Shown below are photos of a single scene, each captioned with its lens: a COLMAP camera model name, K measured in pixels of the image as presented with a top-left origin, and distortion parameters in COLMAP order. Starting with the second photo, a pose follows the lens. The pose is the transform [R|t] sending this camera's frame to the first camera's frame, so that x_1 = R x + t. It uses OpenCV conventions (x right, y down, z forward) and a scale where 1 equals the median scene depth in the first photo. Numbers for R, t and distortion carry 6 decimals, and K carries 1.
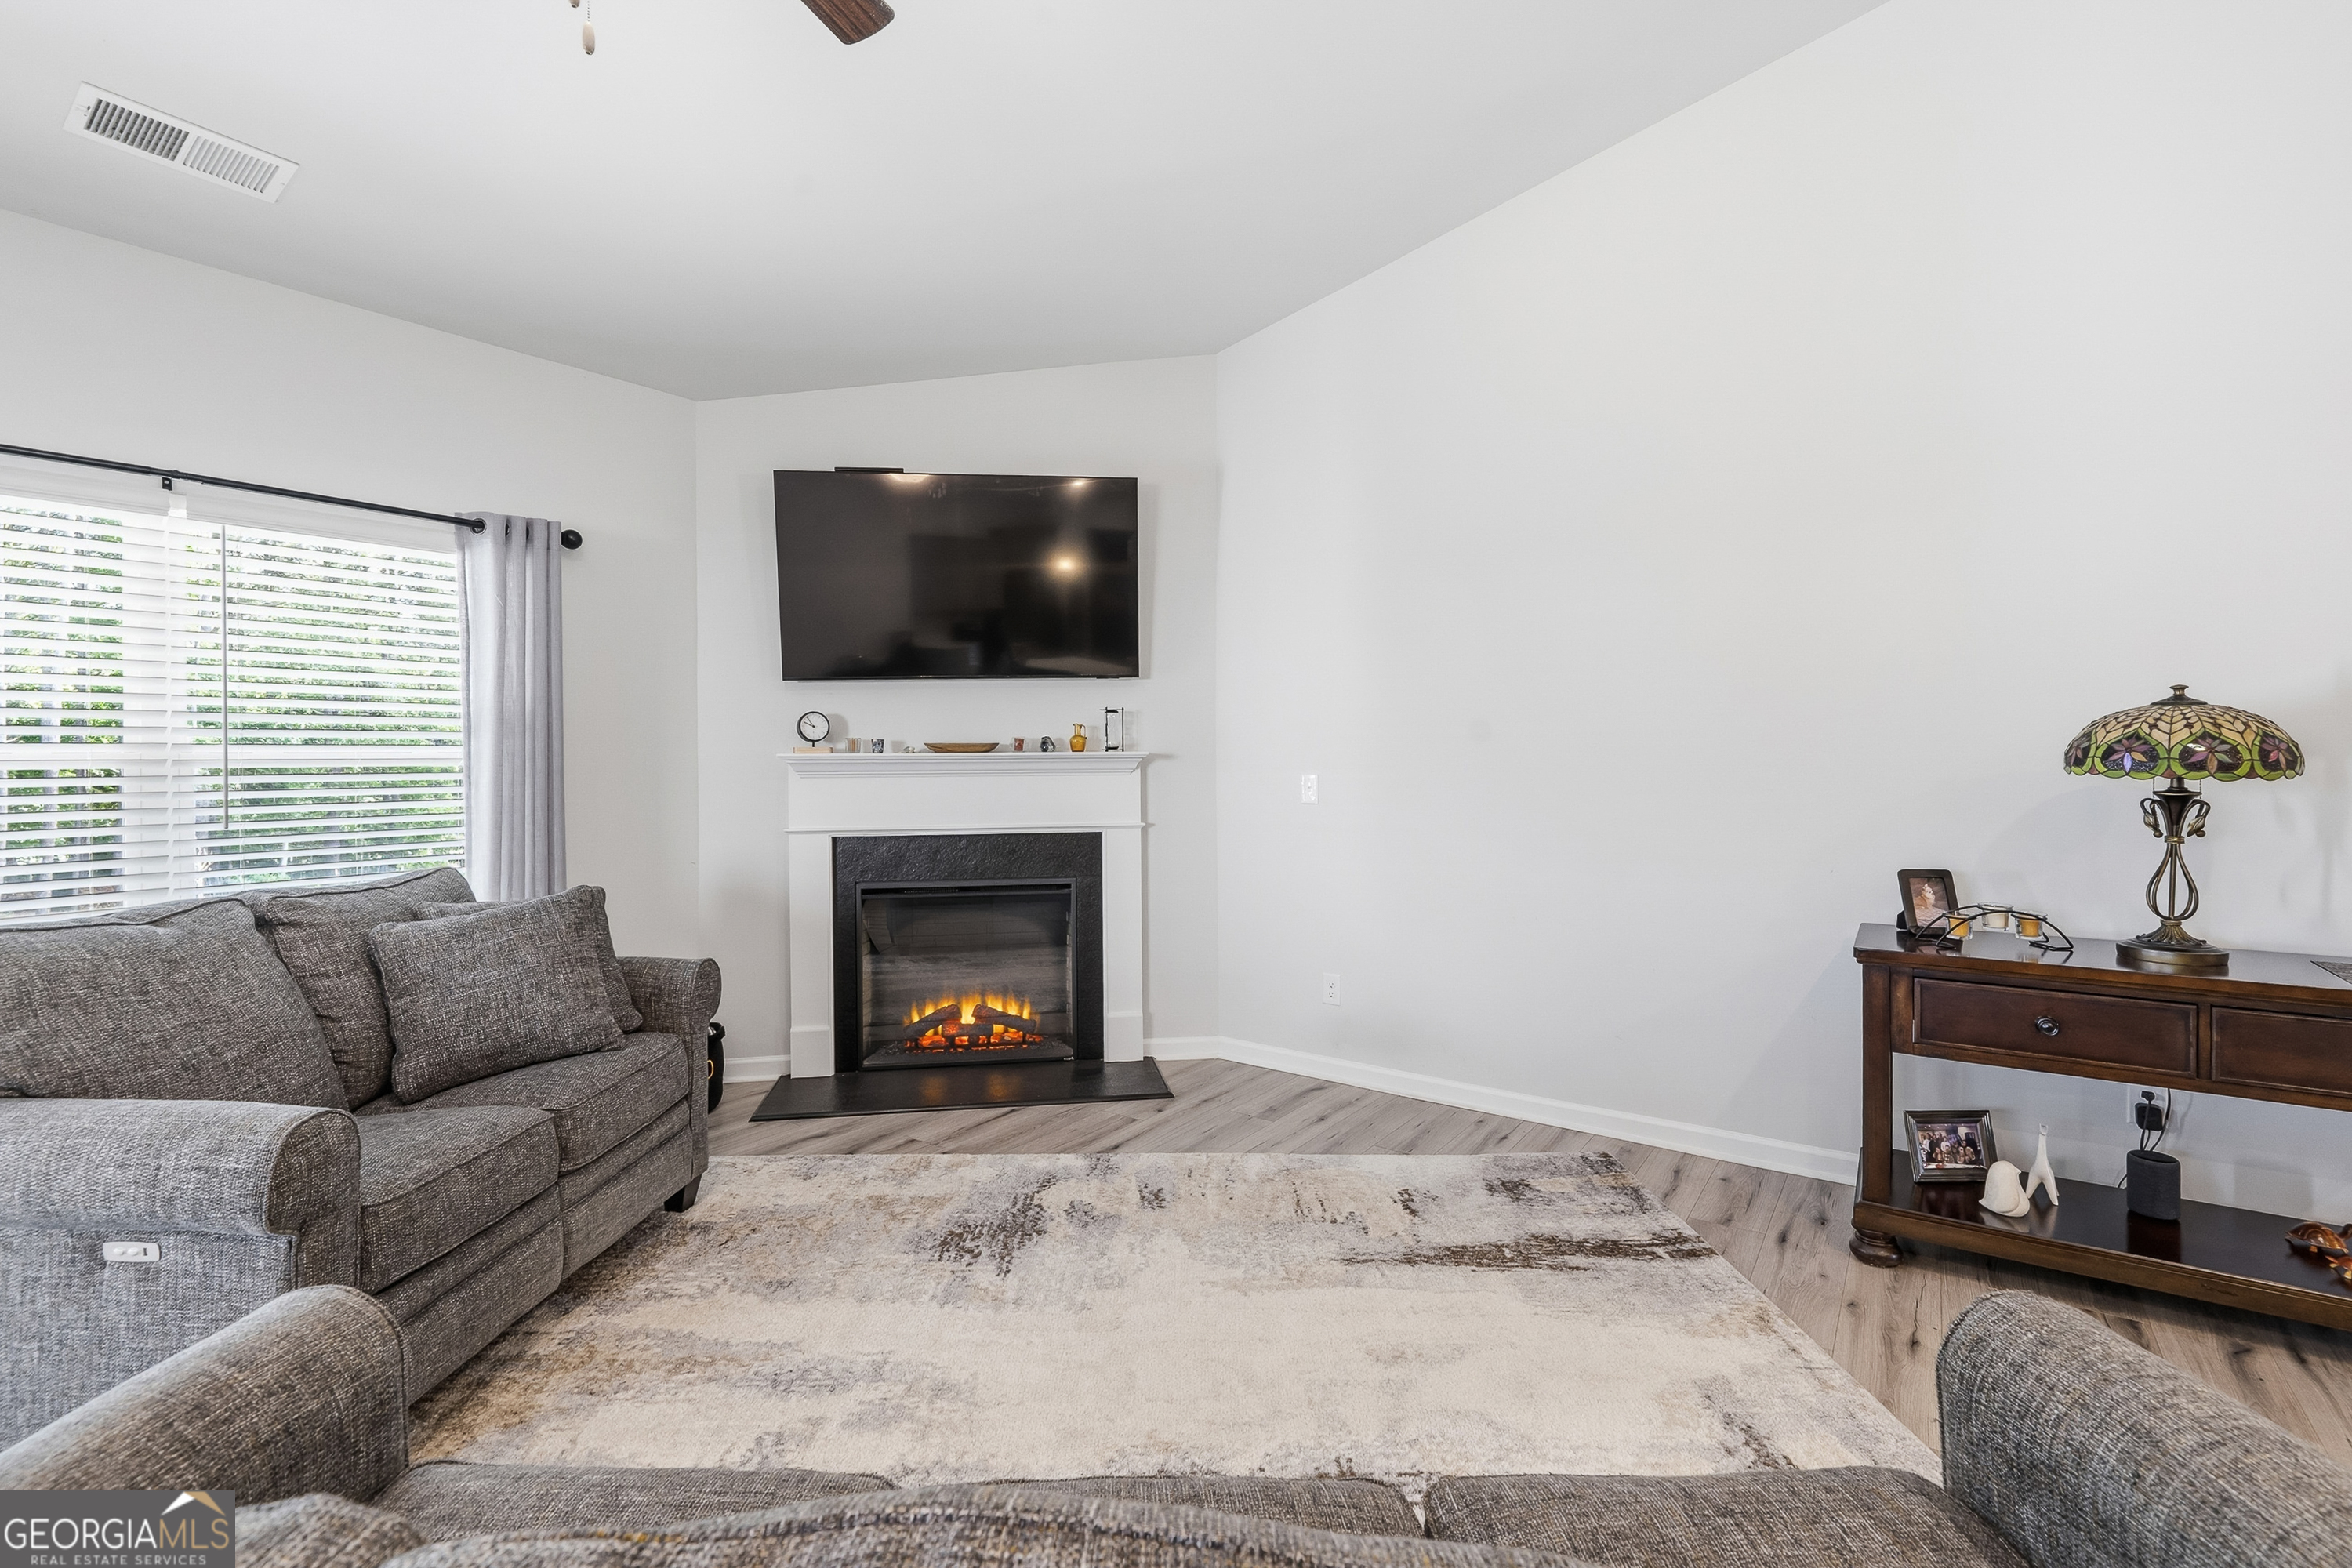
lens RADIAL K [[1048.3, 0, 1171.9], [0, 1048.3, 759.4], [0, 0, 1]] dist [0.001533, -0.003271]
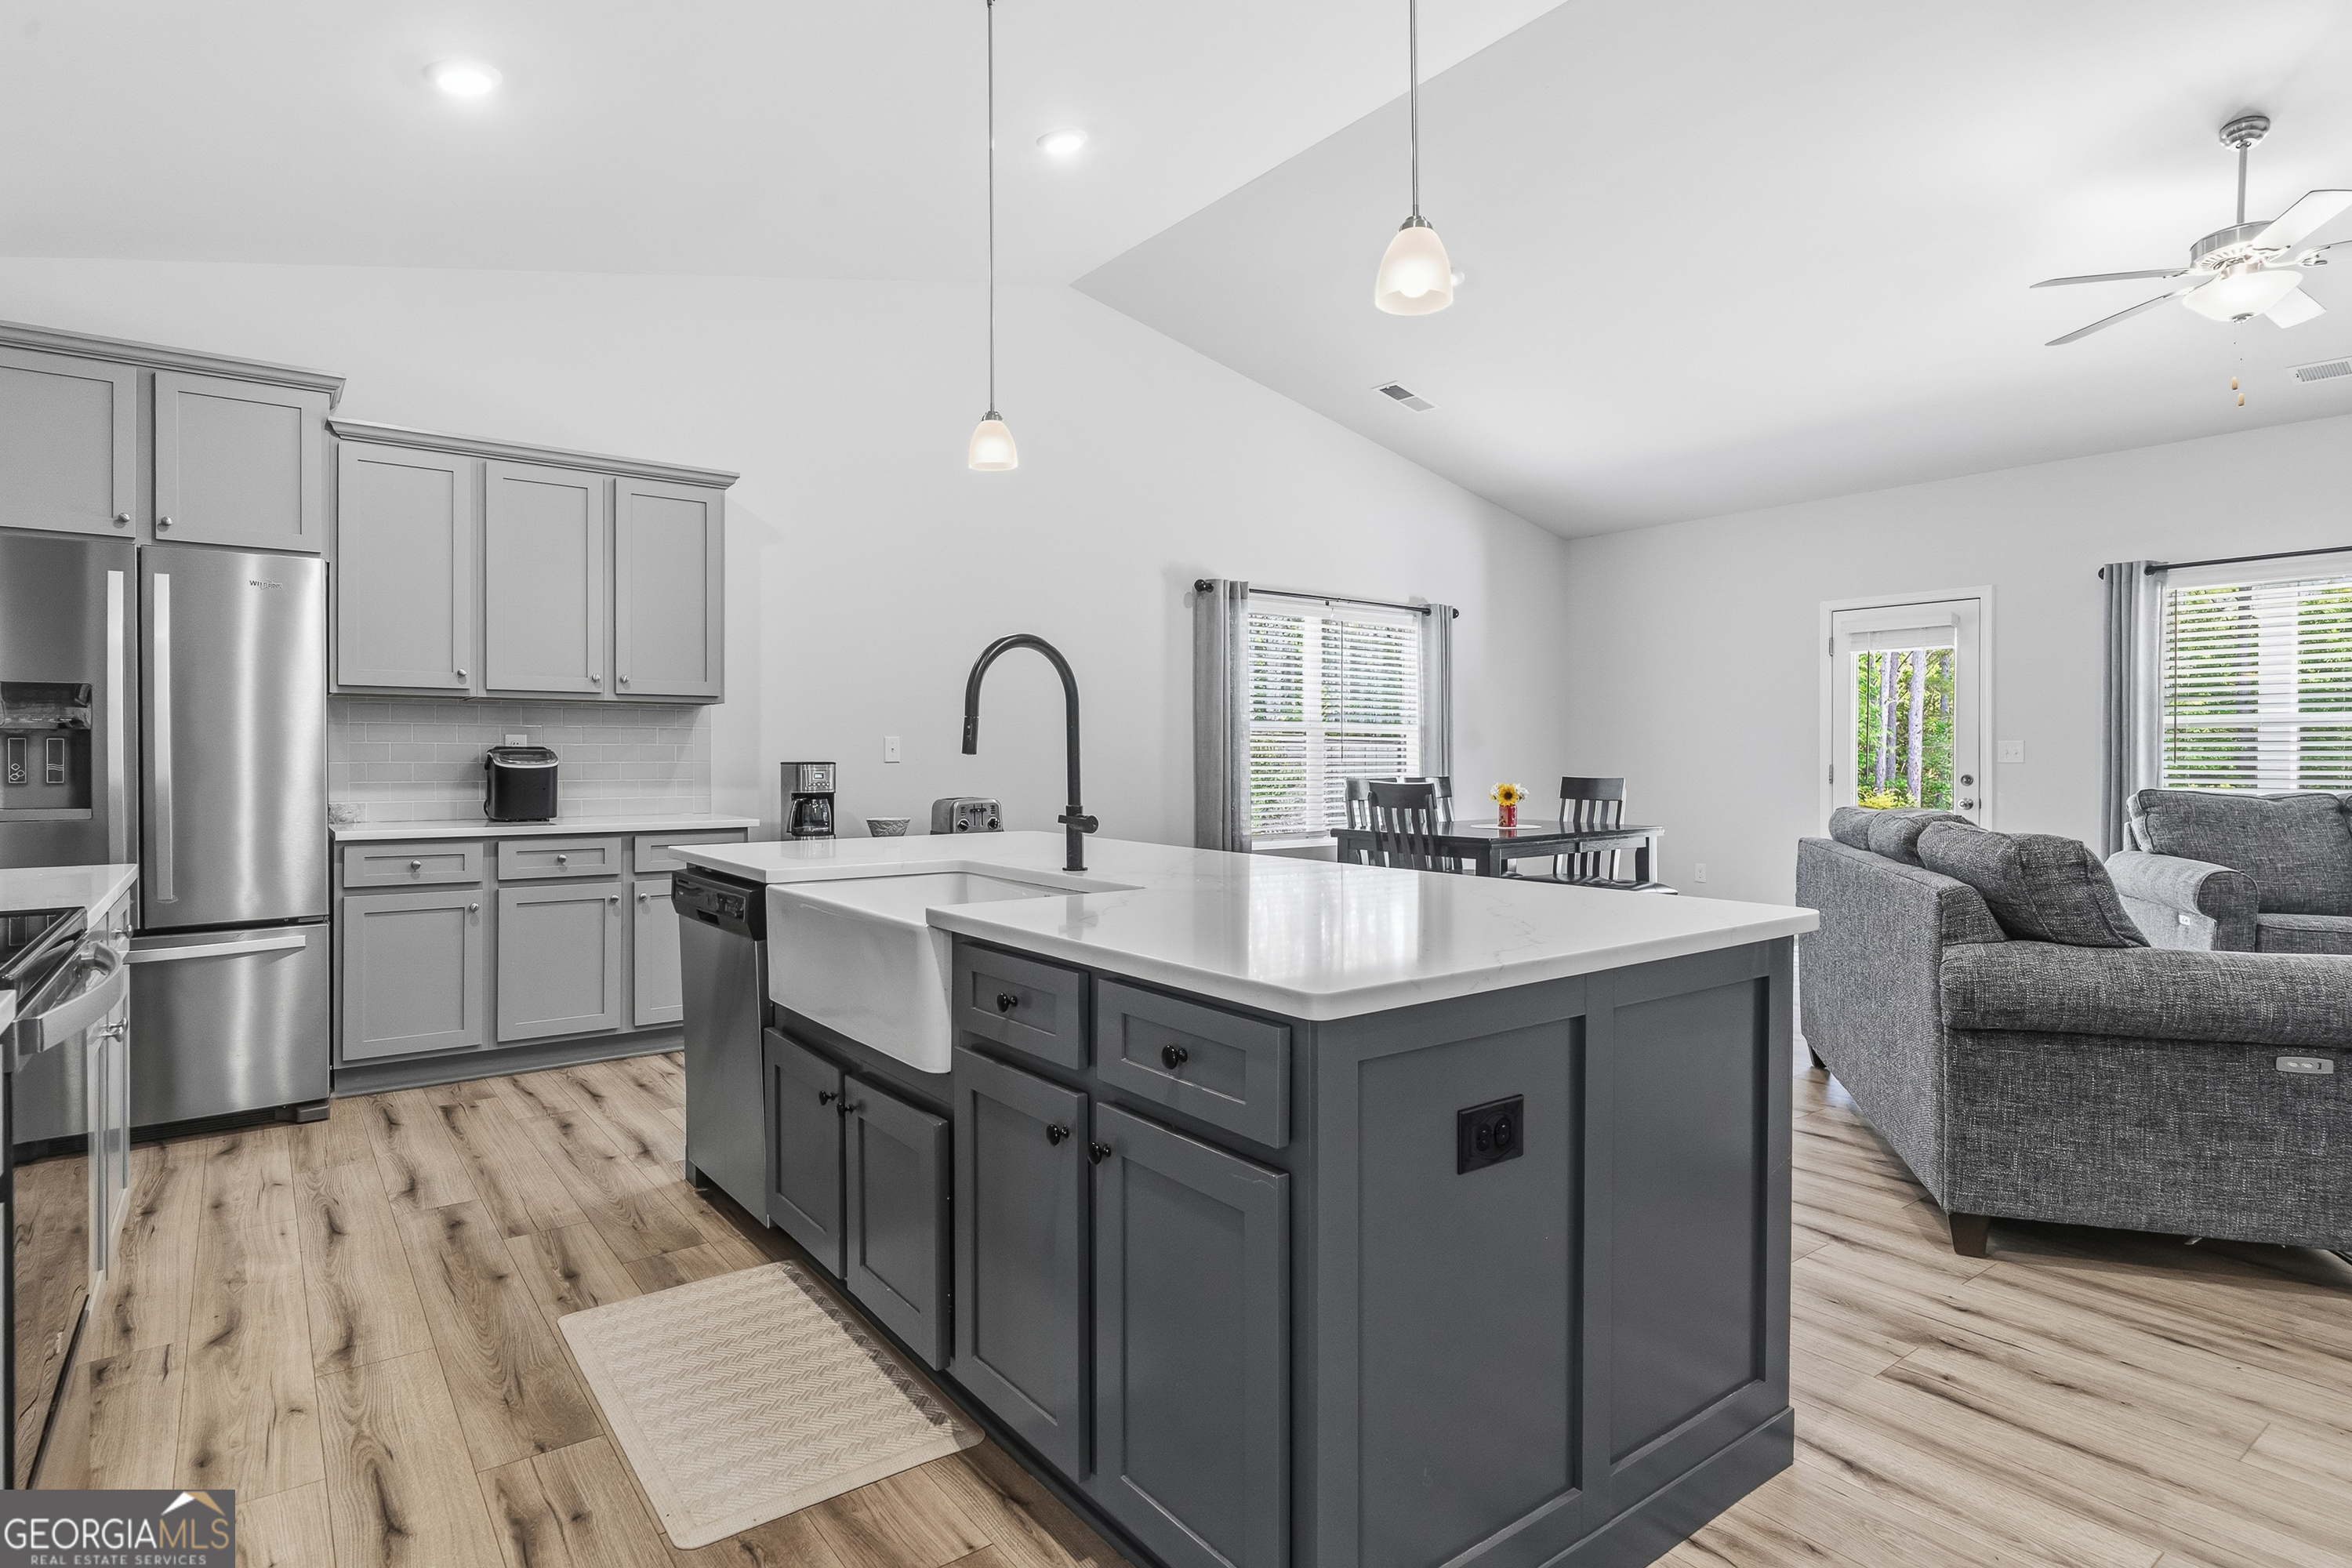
lens RADIAL K [[1250.7, 0, 1185.7], [0, 1250.7, 757.5], [0, 0, 1]] dist [-0.000577, 0.003980]
pose [[-0.285018, 0.005089, -0.958509, 1.309939], [-0.003154, 0.999976, 0.006248, 0.045963], [0.958517, 0.004804, -0.284995, -0.201974]]
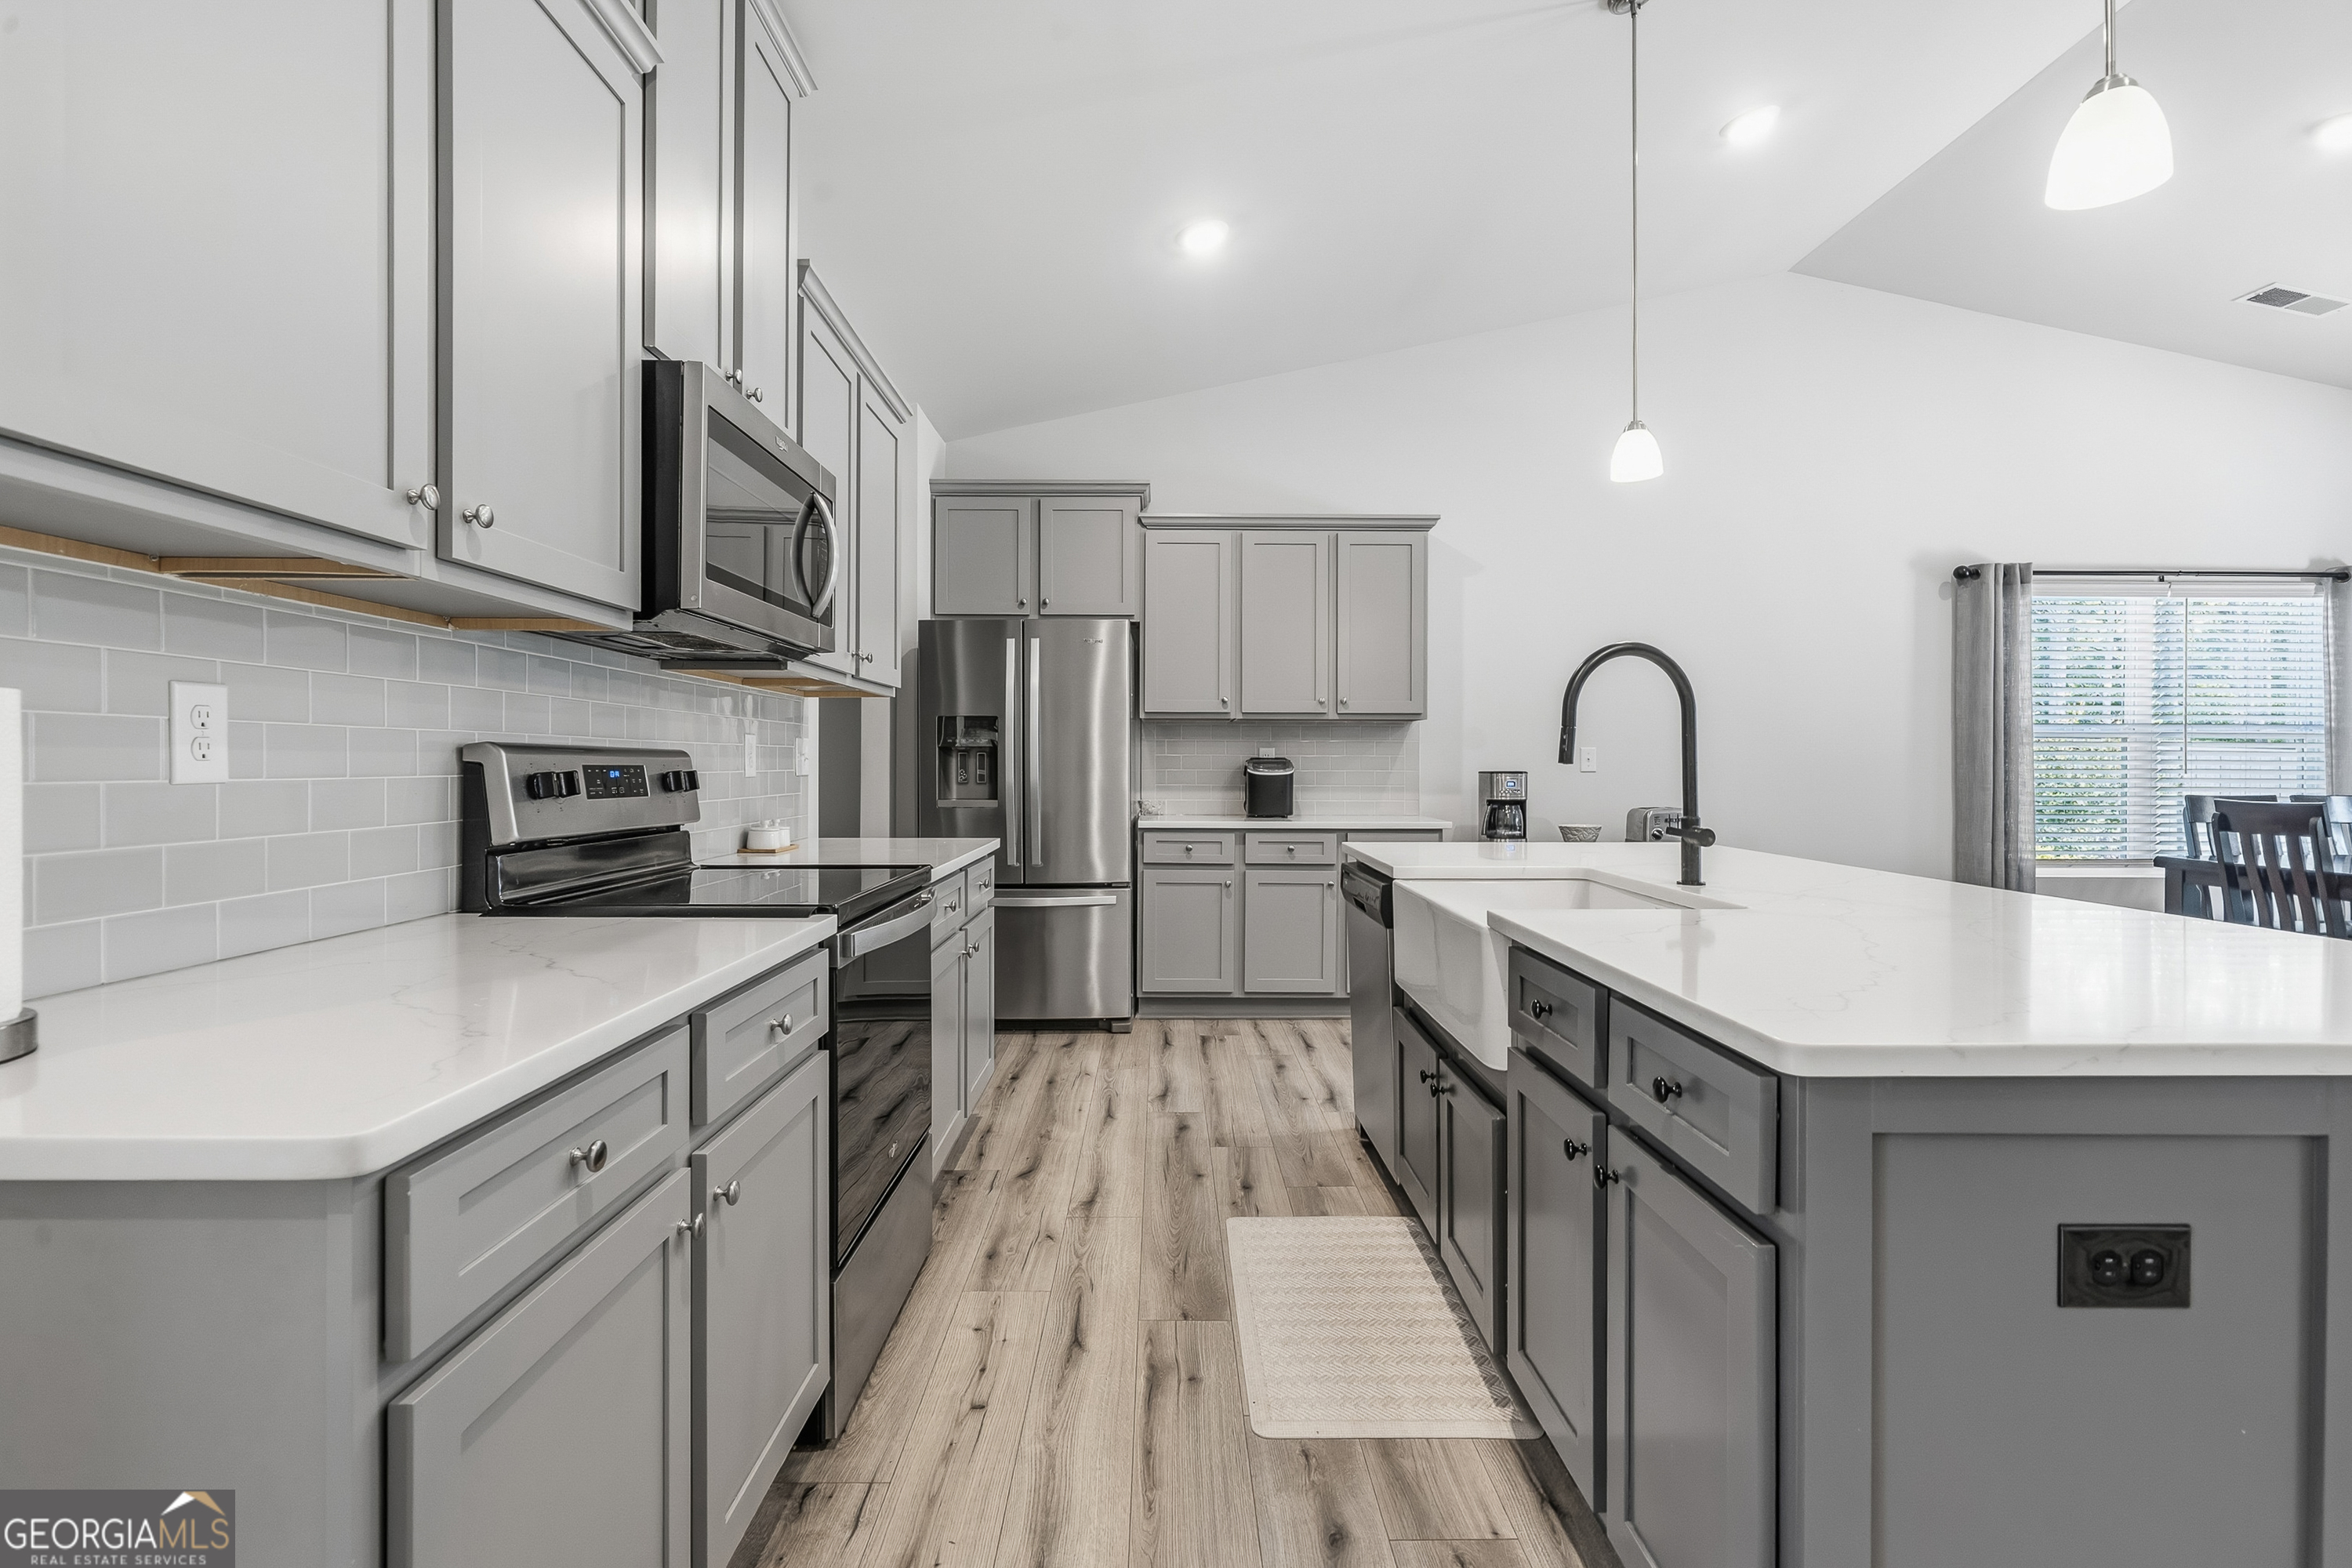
lens RADIAL K [[1133.3, 0, 1155.4], [0, 1133.3, 769.9], [0, 0, 1]] dist [0.000489, 0.001803]
pose [[-0.805415, 0.004718, -0.592692, 1.236920], [-0.001552, 0.999948, 0.010069, 0.046304], [0.592709, 0.009029, -0.805366, -0.127165]]
